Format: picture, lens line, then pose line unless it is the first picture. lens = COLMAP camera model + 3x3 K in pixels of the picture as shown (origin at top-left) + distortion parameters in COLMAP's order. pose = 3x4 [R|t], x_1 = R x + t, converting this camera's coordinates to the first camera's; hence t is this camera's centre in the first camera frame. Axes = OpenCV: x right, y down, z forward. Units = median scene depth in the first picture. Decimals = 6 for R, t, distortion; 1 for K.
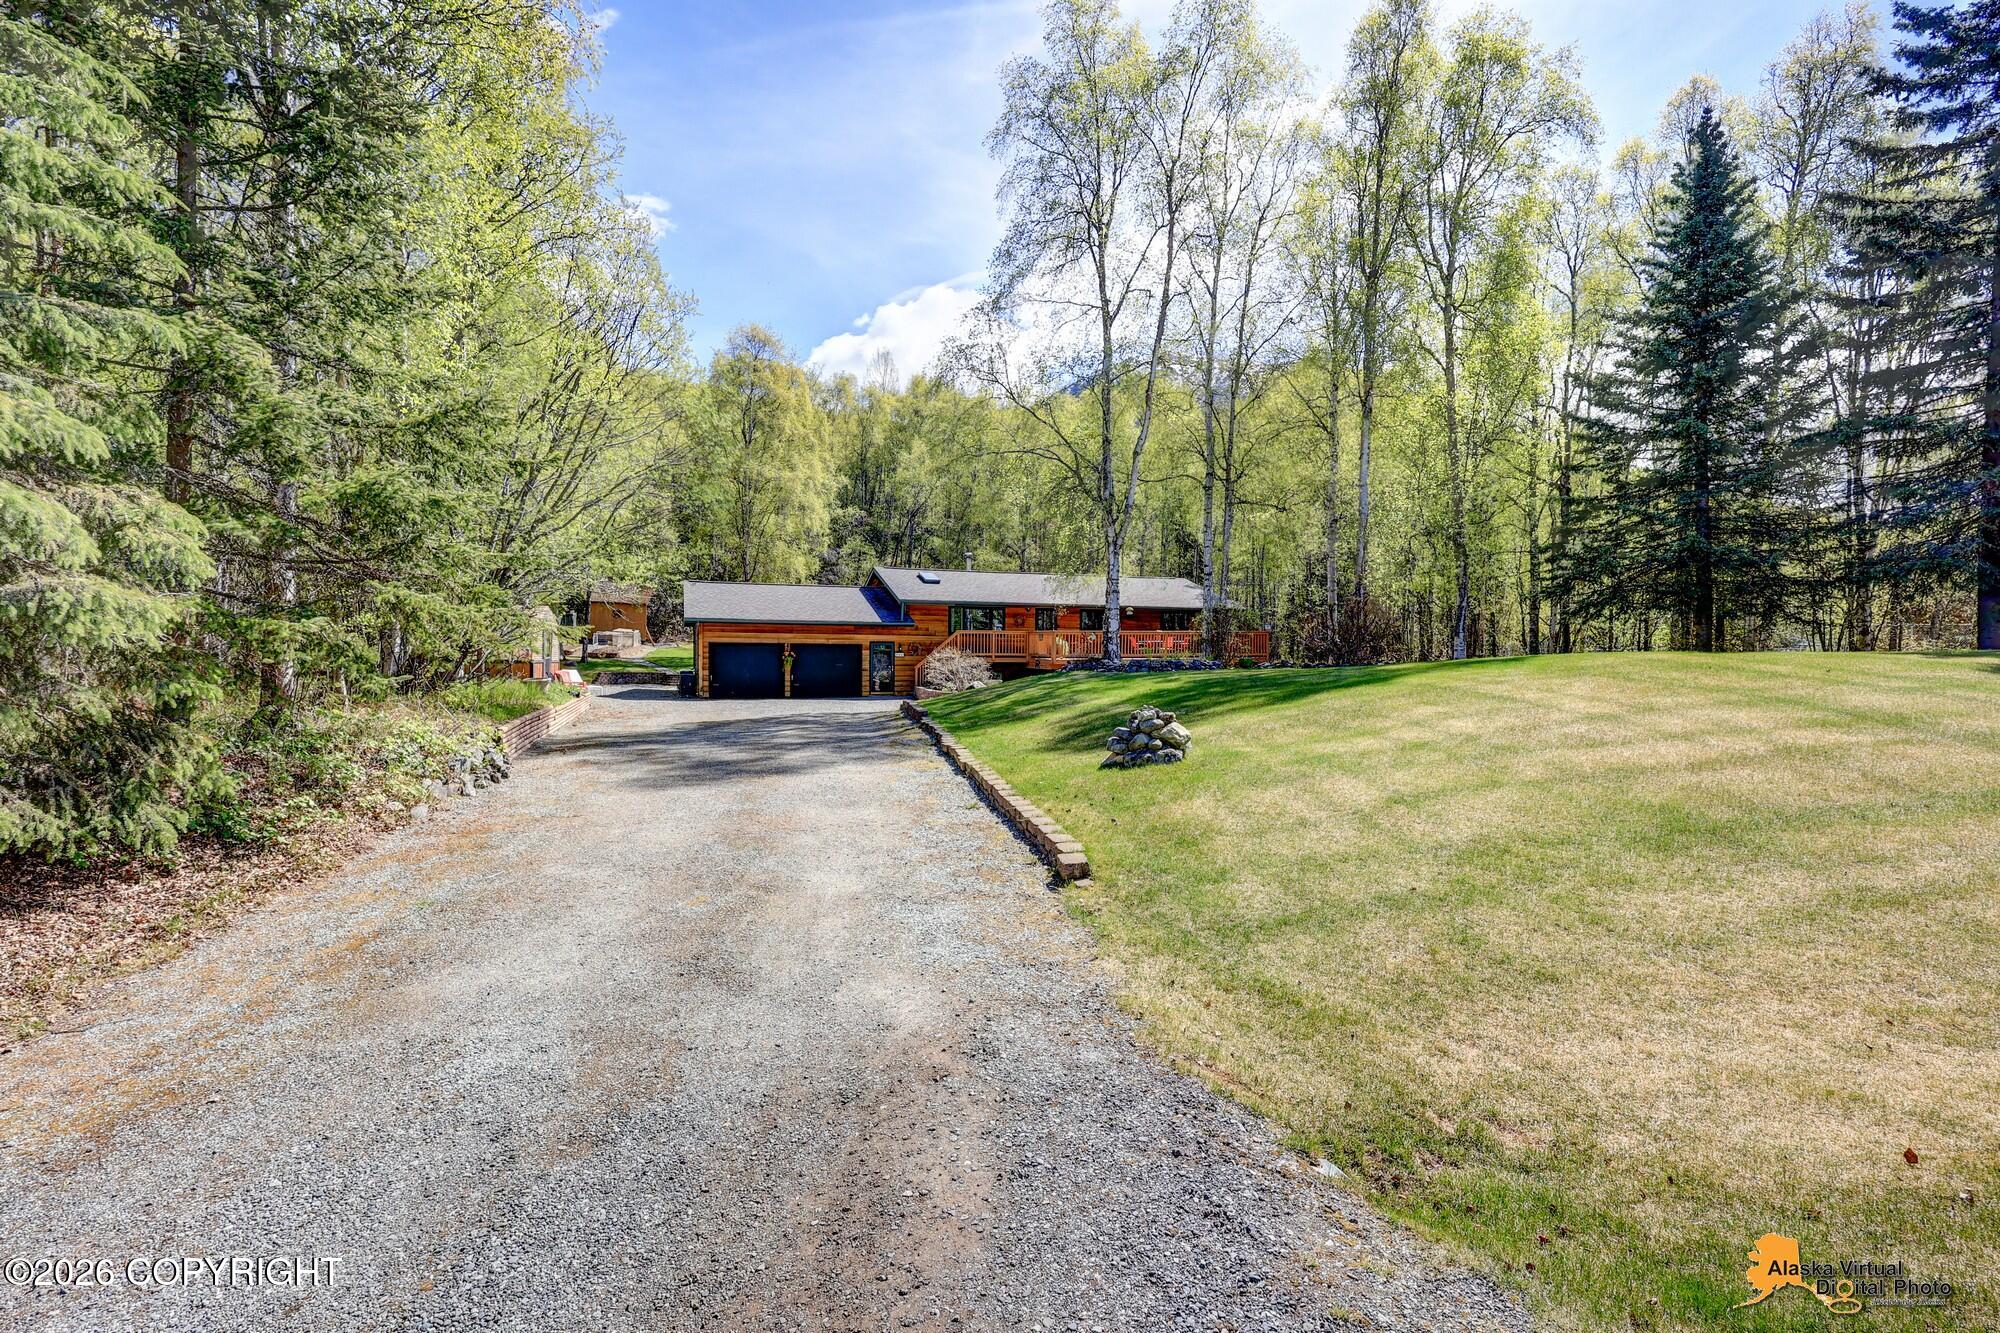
lens RADIAL K [[921.4, 0, 995.1], [0, 921.4, 663.6], [0, 0, 1]] dist [0.000224, -0.000150]
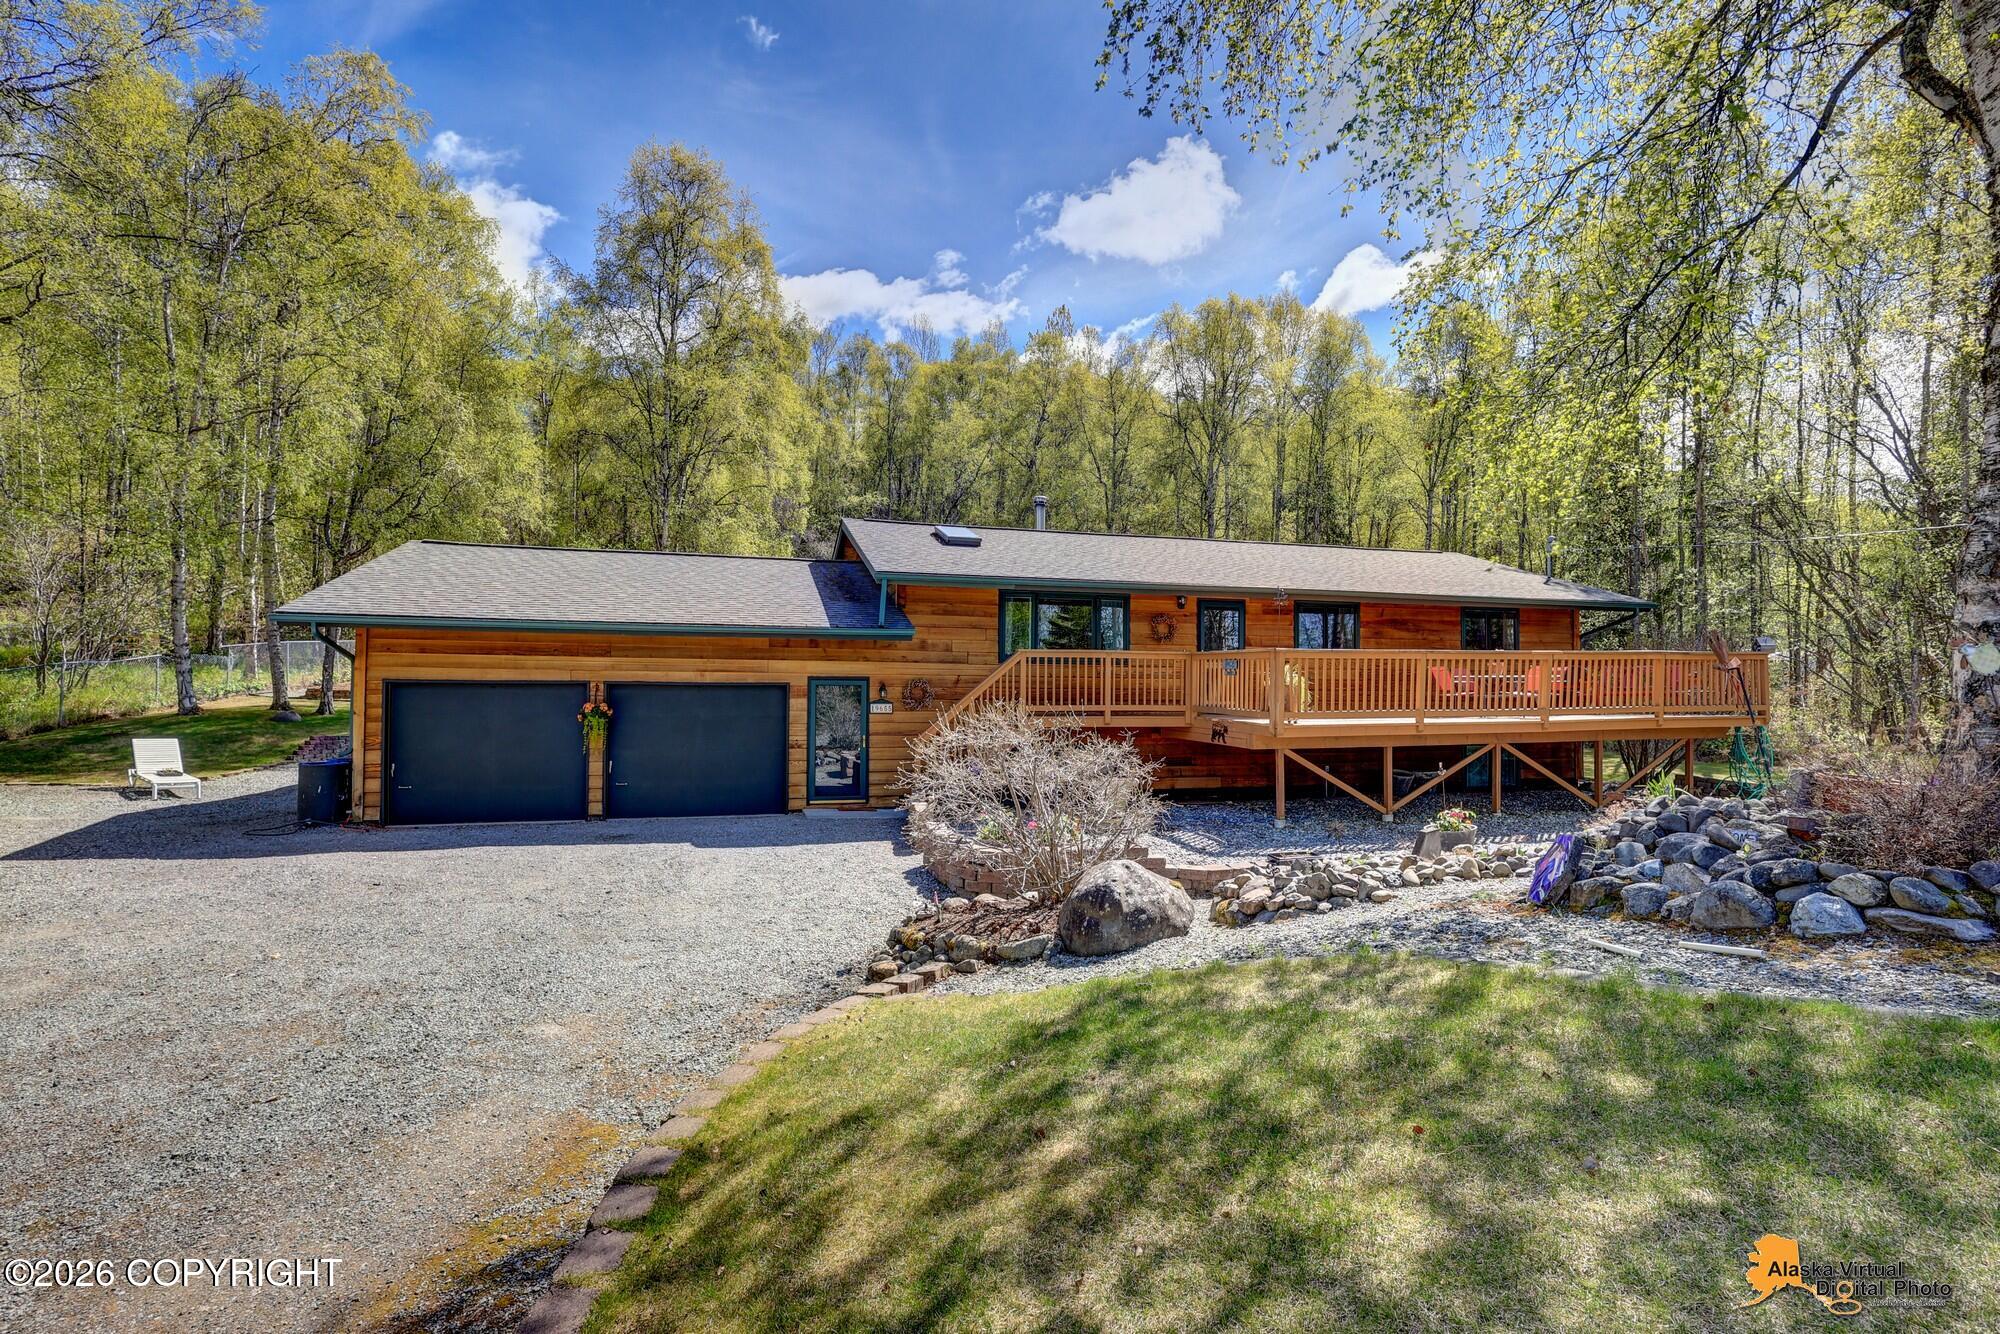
lens RADIAL K [[921.4, 0, 995.1], [0, 921.4, 664.1], [0, 0, 1]] dist [0.000224, -0.000150]
pose [[0.998296, -0.000941, -0.058338, -0.026665], [-0.000997, 0.999449, -0.033182, -0.014938], [0.058337, 0.033184, 0.997745, 0.554920]]
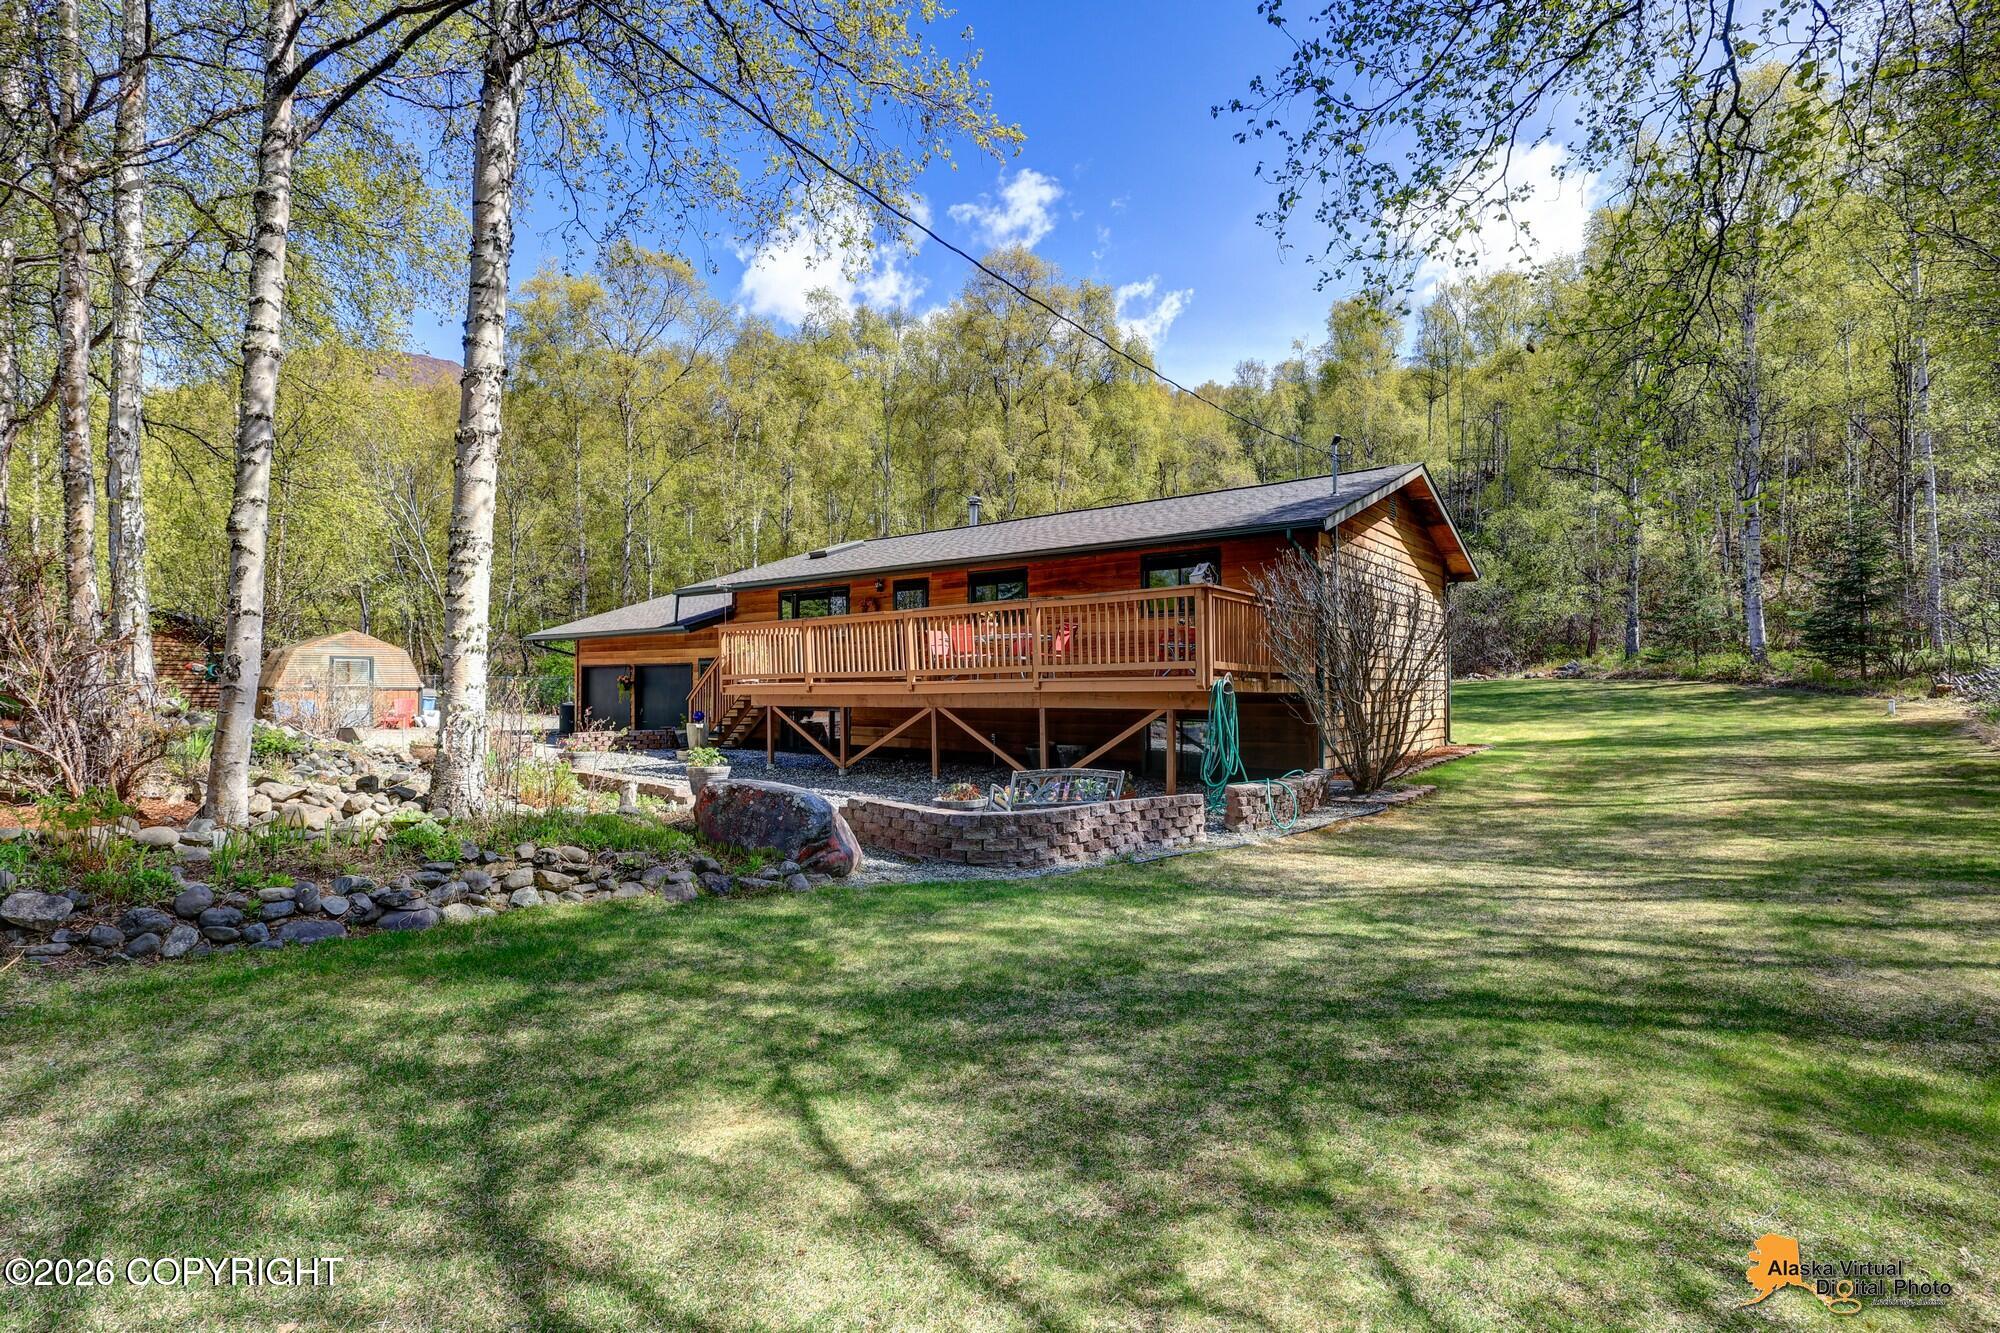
lens RADIAL K [[921.4, 0, 995.1], [0, 921.4, 663.6], [0, 0, 1]] dist [0.000224, -0.000150]
pose [[0.535149, -0.023234, -0.844438, 0.502072], [0.000439, 0.999629, -0.027226, -0.002044], [0.844758, 0.014199, 0.534961, 0.773099]]
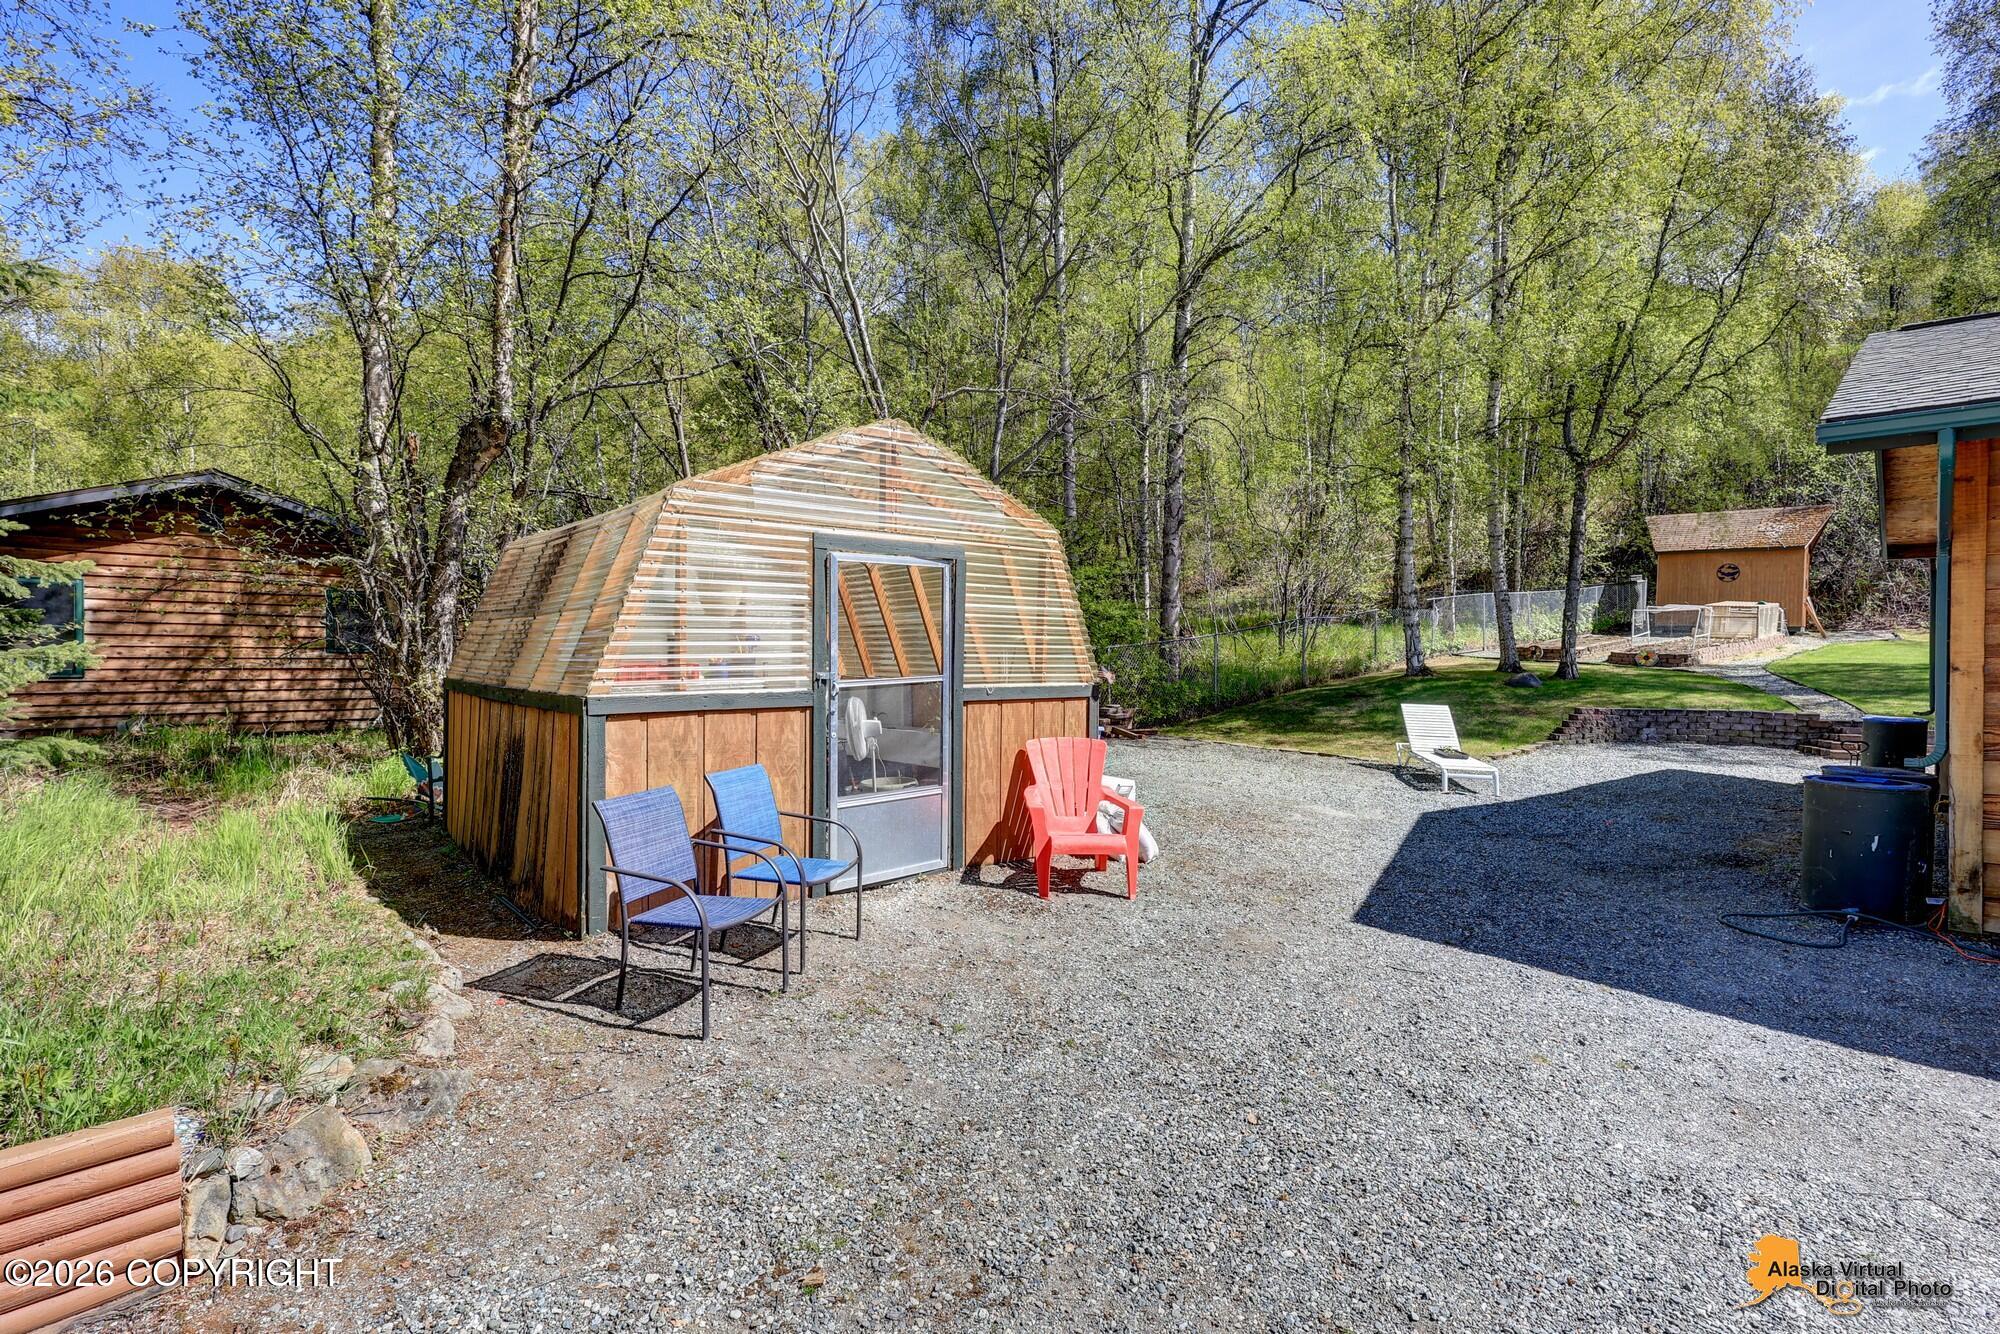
lens RADIAL K [[921.4, 0, 995.1], [0, 921.4, 664.1], [0, 0, 1]] dist [0.000224, -0.000150]
pose [[0.432544, 0.005461, -0.901596, -0.218533], [-0.006246, 0.999976, 0.003060, -0.008166], [0.901591, 0.004308, 0.432568, 0.687140]]
